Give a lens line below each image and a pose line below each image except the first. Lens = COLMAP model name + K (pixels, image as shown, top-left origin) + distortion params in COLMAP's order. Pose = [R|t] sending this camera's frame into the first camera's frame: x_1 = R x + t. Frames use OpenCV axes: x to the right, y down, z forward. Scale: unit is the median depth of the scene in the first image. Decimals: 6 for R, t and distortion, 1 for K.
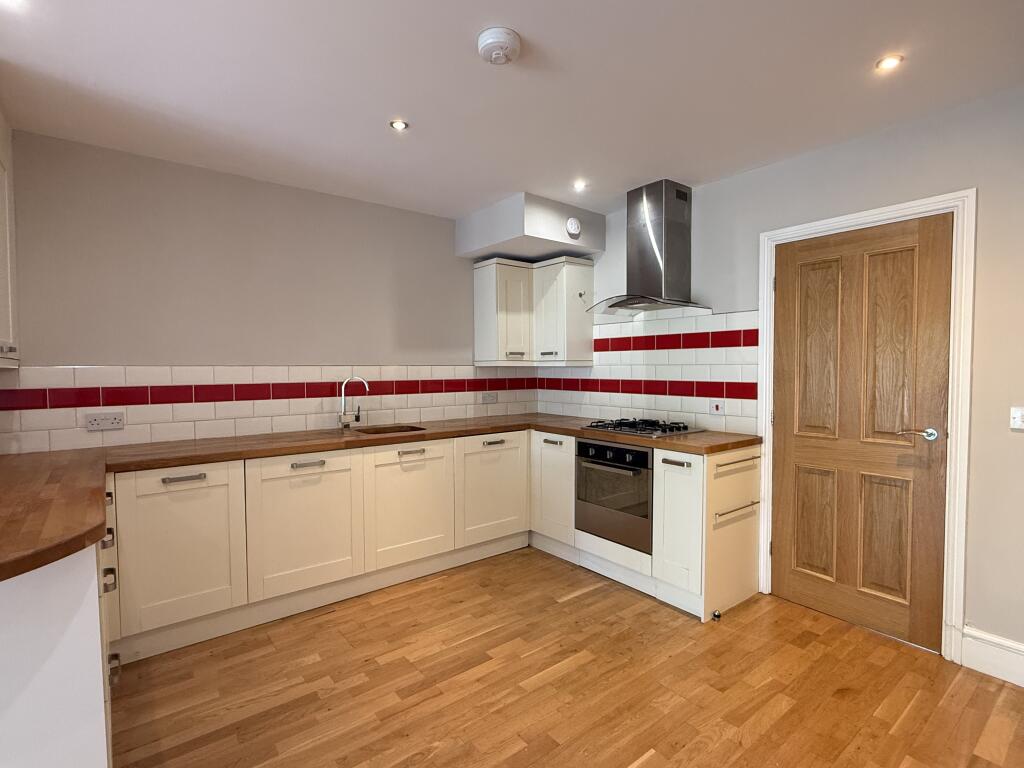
lens RADIAL K [[508.4, 0, 509.4], [0, 508.4, 382.8], [0, 0, 1]] dist [0.003375, 0.000106]
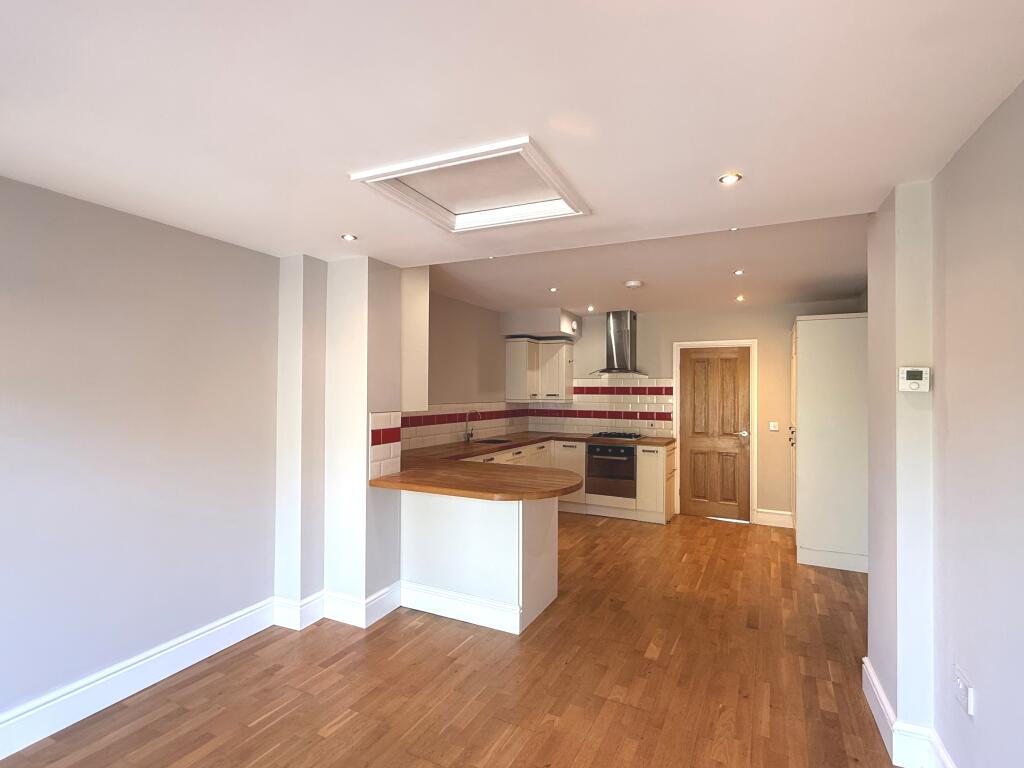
lens RADIAL K [[508.4, 0, 509.0], [0, 508.4, 379.5], [0, 0, 1]] dist [0.003375, 0.000106]
pose [[0.910879, 0.021827, 0.412096, -0.970911], [0.001141, 0.998463, -0.055406, -0.020838], [-0.412672, 0.050938, 0.909454, -0.621026]]
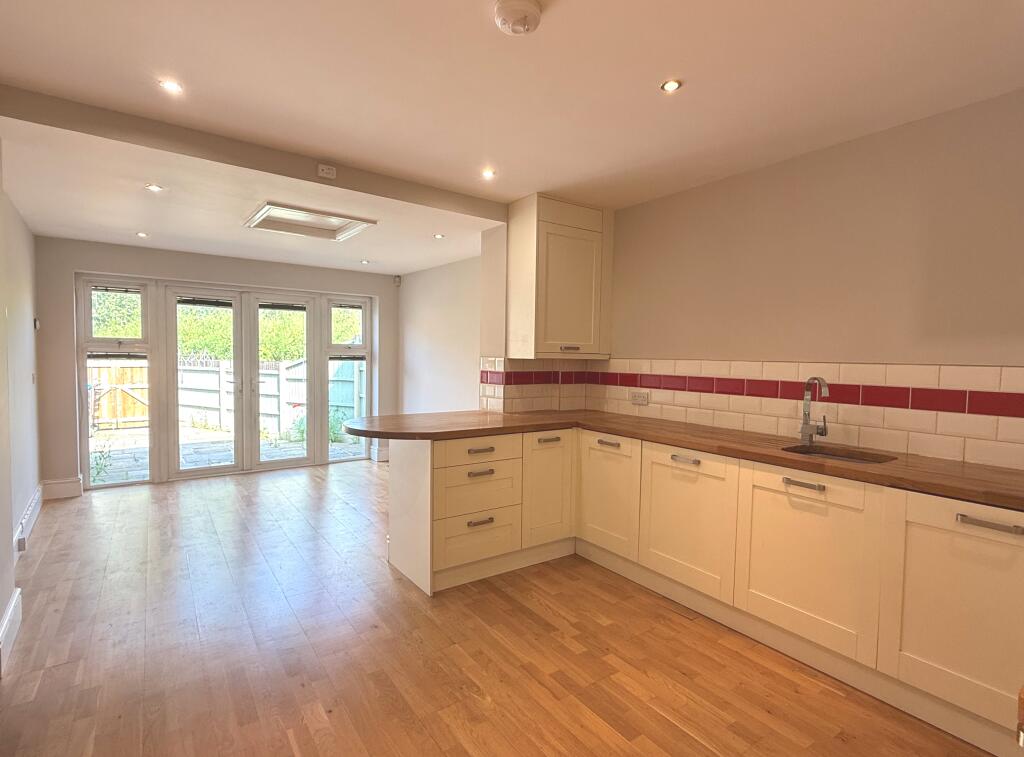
lens RADIAL K [[508.8, 0, 508.8], [0, 508.8, 388.3], [0, 0, 1]] dist [-0.005082, -0.000297]
pose [[-0.060076, 0.061465, -0.996300, 0.535670], [-0.057653, 0.996223, 0.064937, -0.019324], [0.996527, 0.061340, -0.056306, 0.629576]]
